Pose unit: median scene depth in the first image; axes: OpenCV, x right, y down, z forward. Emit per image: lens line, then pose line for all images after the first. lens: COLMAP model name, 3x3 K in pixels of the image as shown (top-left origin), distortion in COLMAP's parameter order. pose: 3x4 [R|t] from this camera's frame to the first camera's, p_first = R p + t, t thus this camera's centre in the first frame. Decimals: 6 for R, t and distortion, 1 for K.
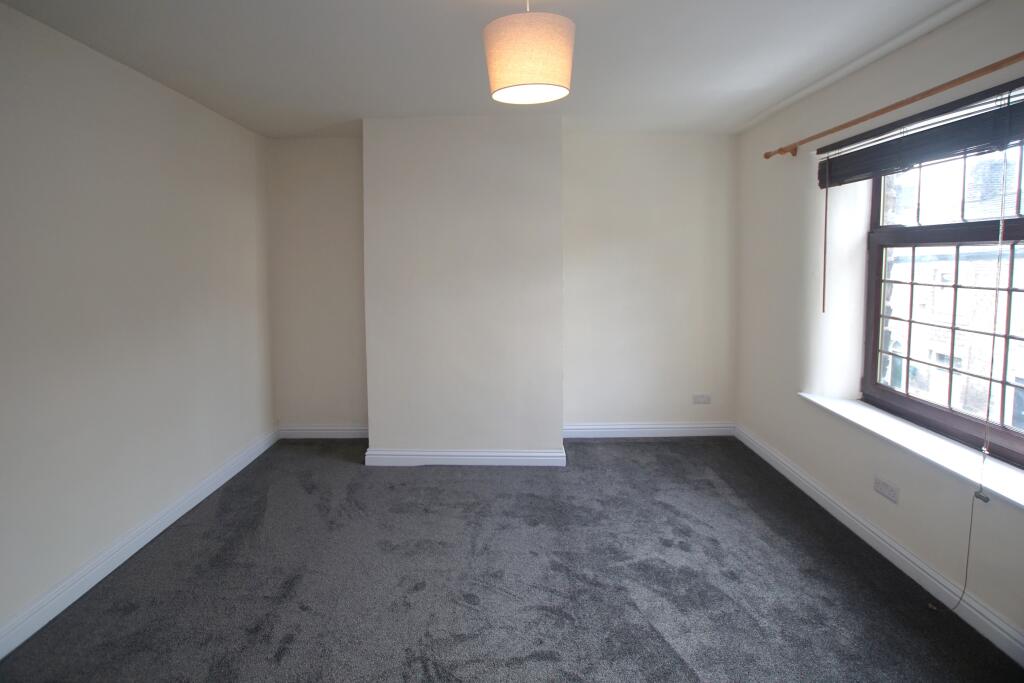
lens RADIAL K [[478.1, 0, 511.9], [0, 478.1, 315.8], [0, 0, 1]] dist [-0.025698, -0.000722]
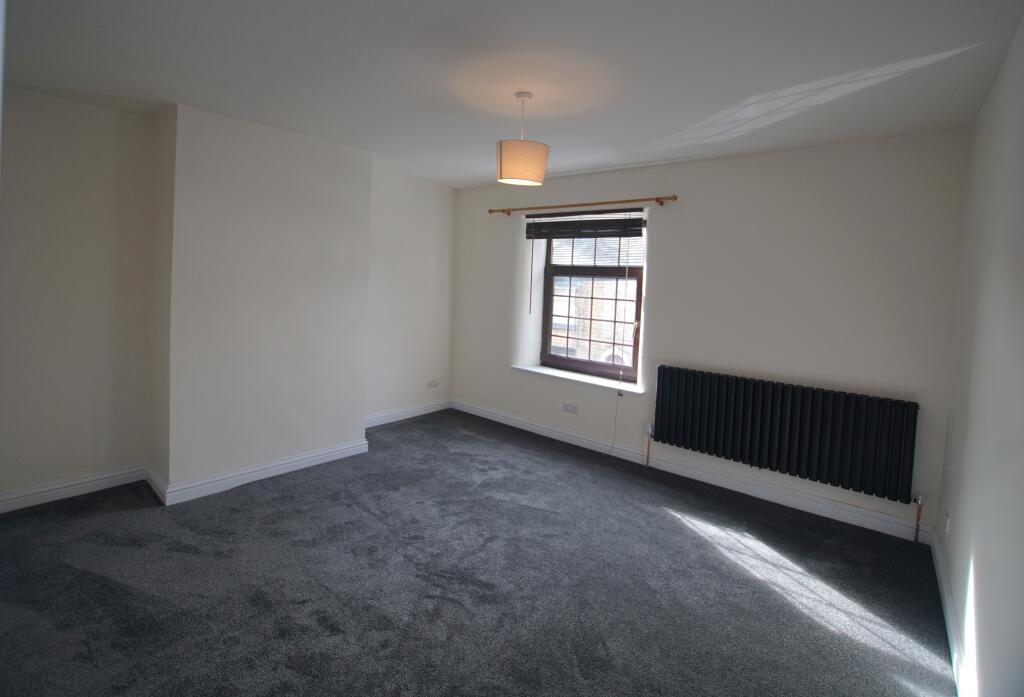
lens RADIAL K [[472.9, 0, 512.0], [0, 472.9, 348.5], [0, 0, 1]] dist [-0.021795, -0.000041]
pose [[0.639194, -0.076034, 0.765278, -0.685831], [0.045679, 0.997097, 0.060913, 0.009754], [-0.767688, -0.003978, 0.640811, -0.021978]]
